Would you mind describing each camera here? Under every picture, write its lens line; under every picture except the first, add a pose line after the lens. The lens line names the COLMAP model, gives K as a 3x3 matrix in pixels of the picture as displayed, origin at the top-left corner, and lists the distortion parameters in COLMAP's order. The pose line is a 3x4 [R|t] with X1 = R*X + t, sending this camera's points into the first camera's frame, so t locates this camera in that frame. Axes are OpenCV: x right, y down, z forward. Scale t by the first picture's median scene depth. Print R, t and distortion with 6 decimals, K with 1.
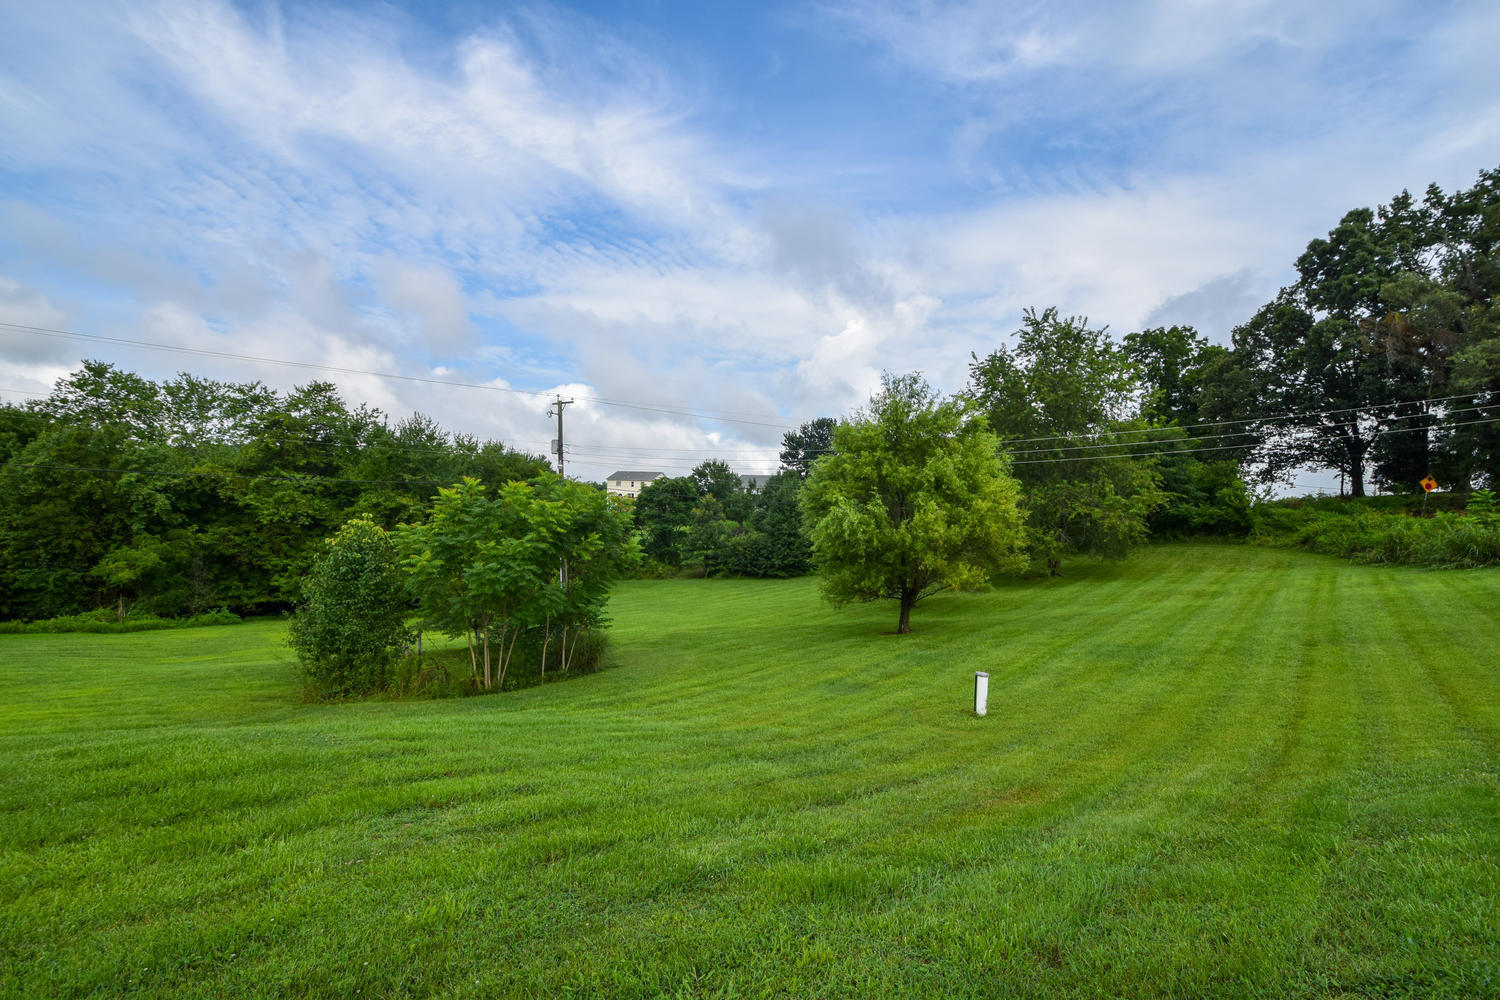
lens RADIAL K [[653.1, 0, 763.8], [0, 653.1, 514.4], [0, 0, 1]] dist [0.003524, -0.017467]
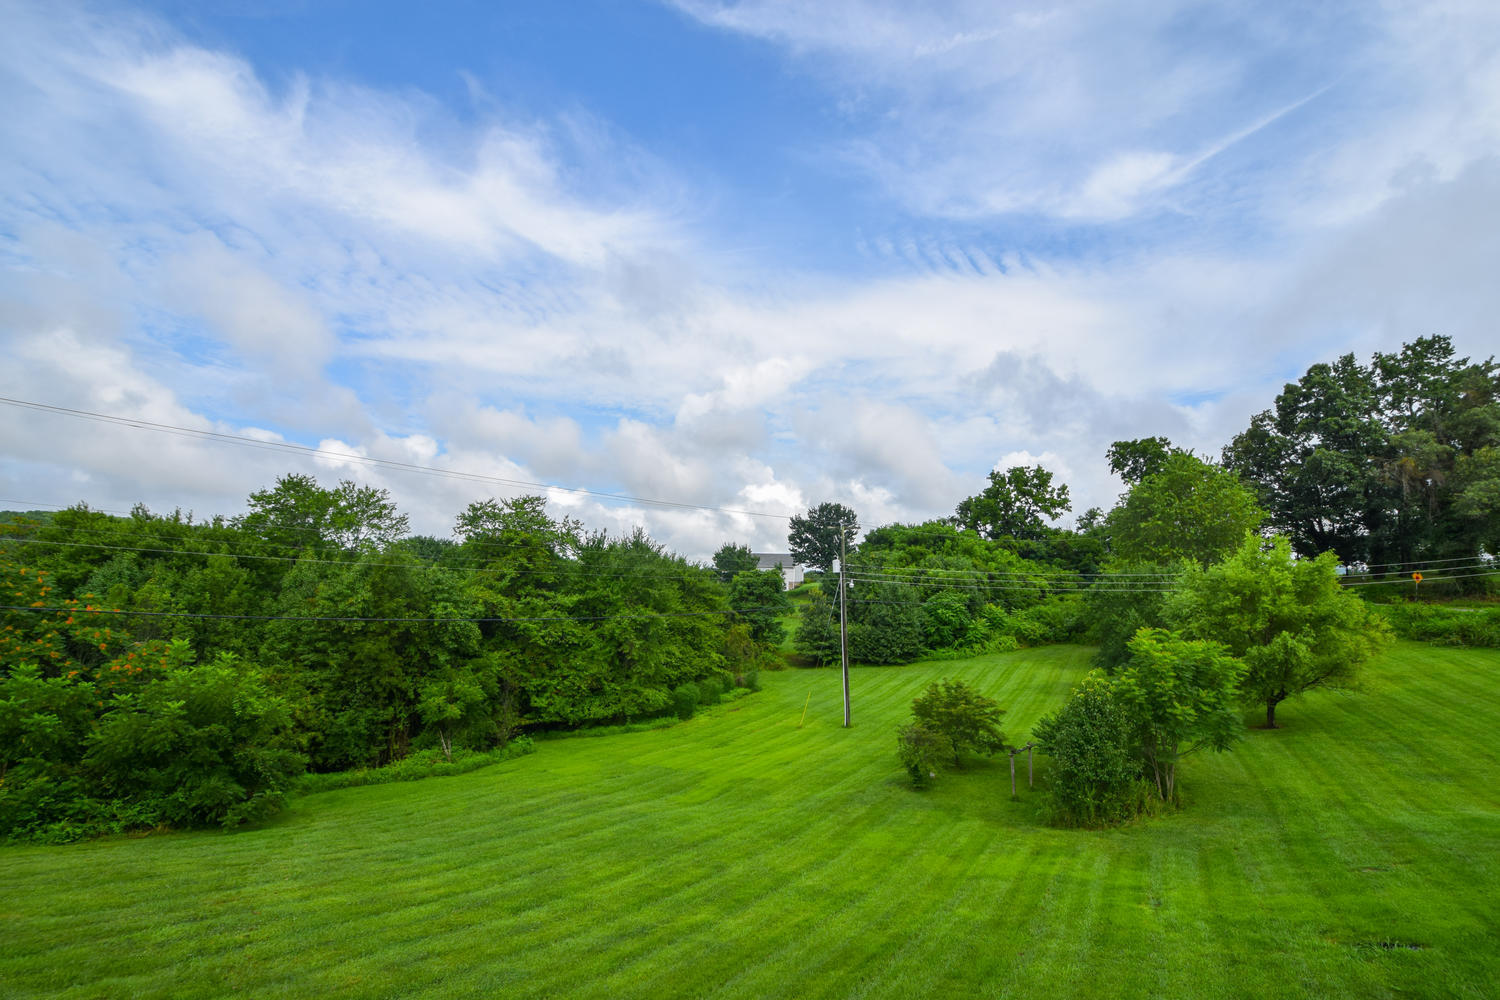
lens RADIAL K [[664.3, 0, 764.8], [0, 664.3, 512.2], [0, 0, 1]] dist [0.009580, -0.016591]
pose [[0.978174, -0.003096, 0.207765, -0.684686], [0.023124, 0.995300, -0.094040, -0.092290], [-0.206498, 0.096792, 0.973648, -0.102149]]
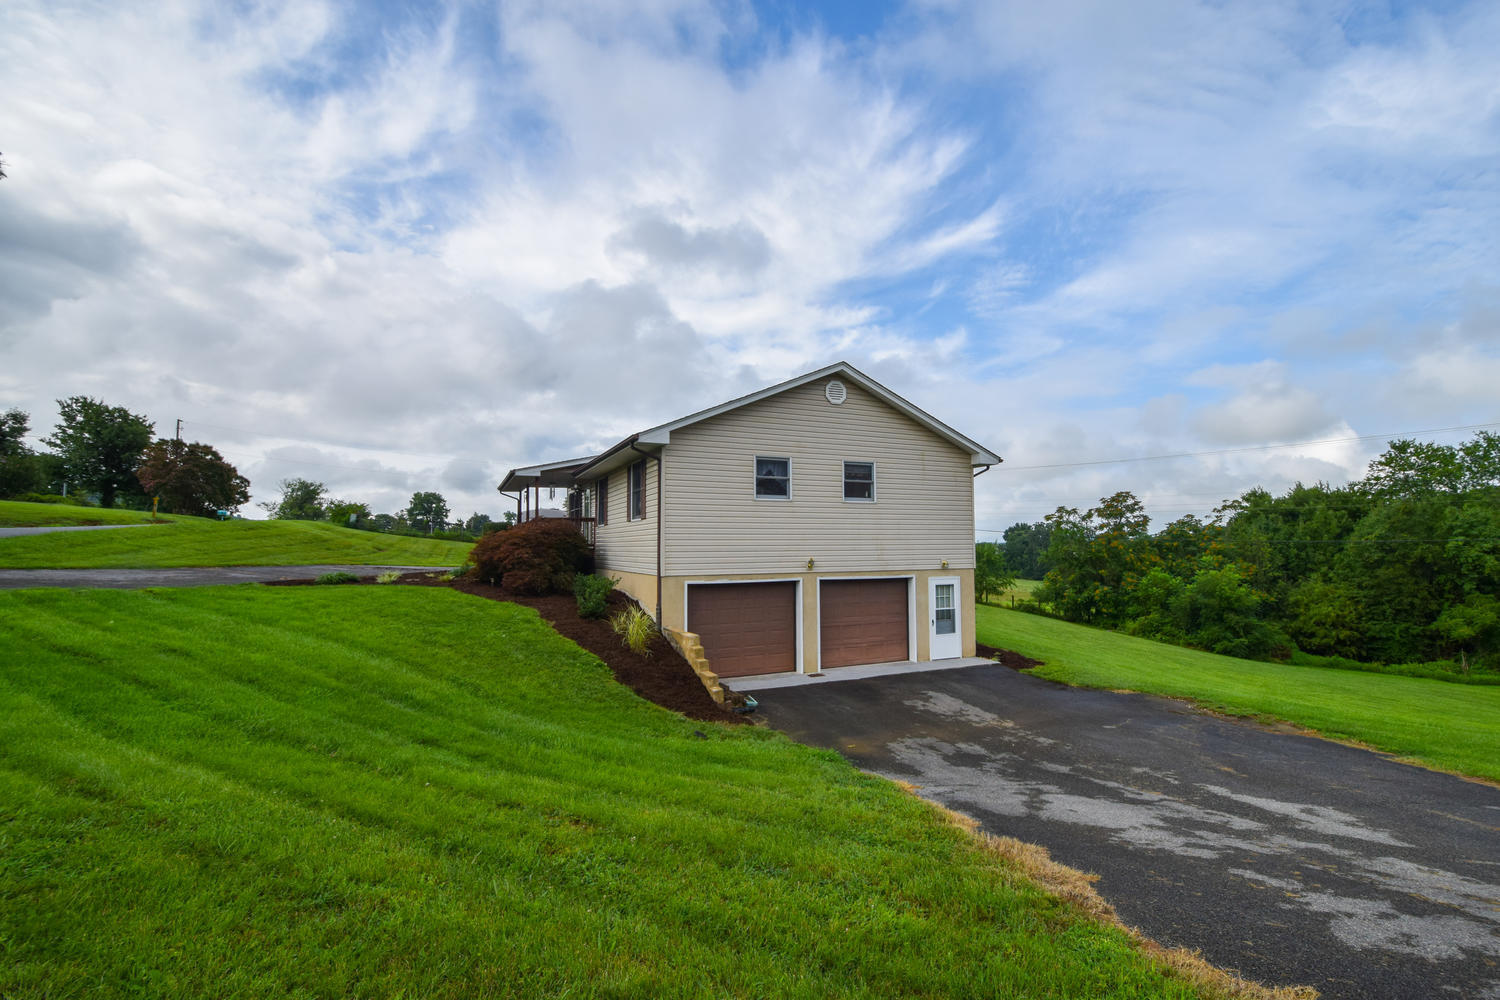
lens RADIAL K [[645.4, 0, 760.2], [0, 645.4, 505.5], [0, 0, 1]] dist [-0.000379, -0.015845]
pose [[0.005739, -0.114412, -0.993417, 0.079720], [0.017349, 0.993295, -0.114298, -0.015537], [0.999833, -0.016579, 0.007686, -0.186867]]
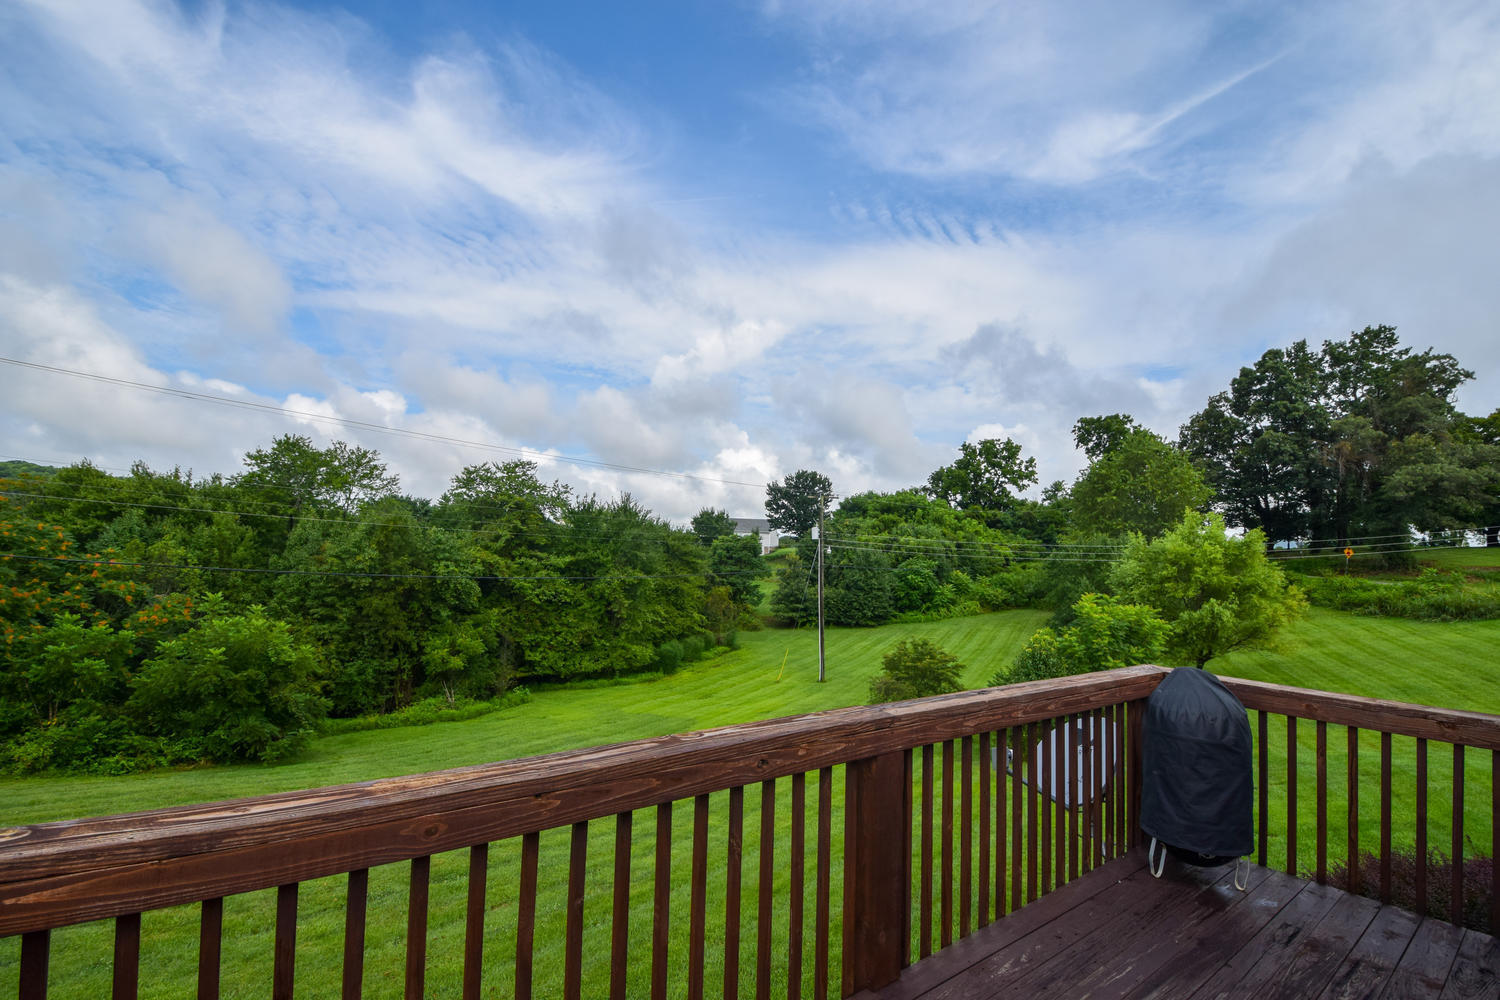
lens RADIAL K [[664.3, 0, 764.8], [0, 664.3, 512.2], [0, 0, 1]] dist [0.009580, -0.016591]
pose [[0.969048, 0.003599, 0.246845, -0.718016], [0.006483, 0.999178, -0.040019, -0.095061], [-0.246786, 0.040380, 0.968228, -0.165449]]
